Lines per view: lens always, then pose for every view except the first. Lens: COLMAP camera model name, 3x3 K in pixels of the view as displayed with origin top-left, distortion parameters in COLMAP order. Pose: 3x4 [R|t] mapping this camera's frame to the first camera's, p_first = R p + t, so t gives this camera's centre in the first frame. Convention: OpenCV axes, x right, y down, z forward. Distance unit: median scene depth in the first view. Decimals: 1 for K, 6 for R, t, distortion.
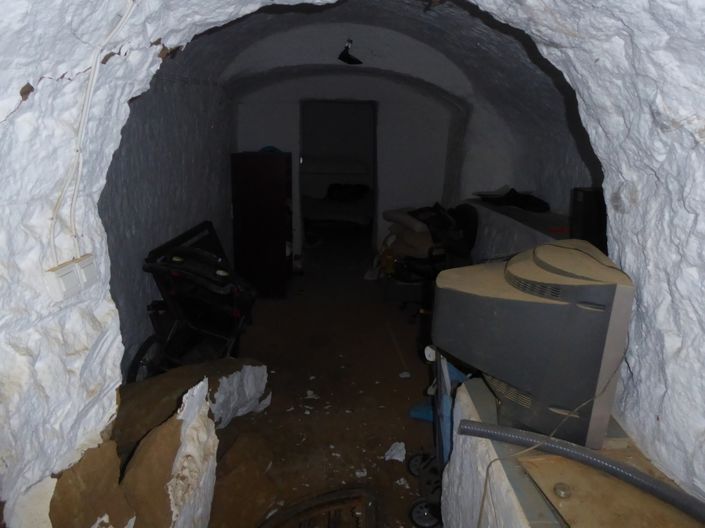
lens RADIAL K [[506.4, 0, 352.5], [0, 506.4, 264.0], [0, 0, 1]] dist [-0.006800, -0.002476]
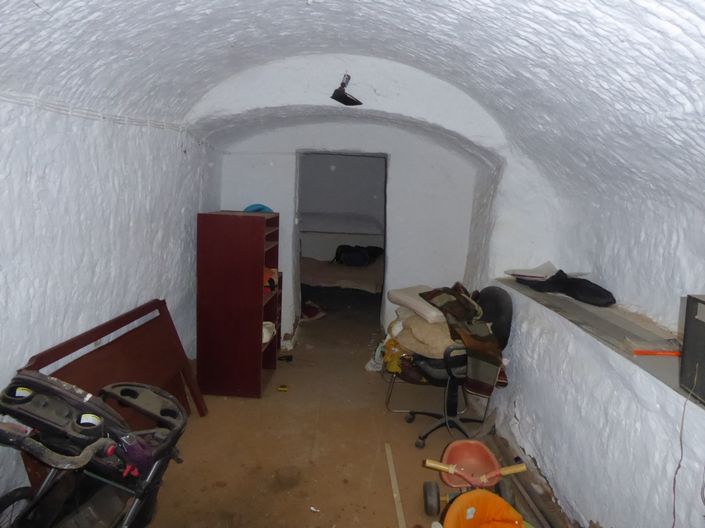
lens RADIAL K [[506.4, 0, 352.5], [0, 506.4, 264.0], [0, 0, 1]] dist [-0.006800, -0.002476]
pose [[0.998465, 0.027652, -0.047996, 0.045175], [-0.032467, 0.994189, -0.102639, -0.067339], [0.044879, 0.104040, 0.993560, 0.233995]]
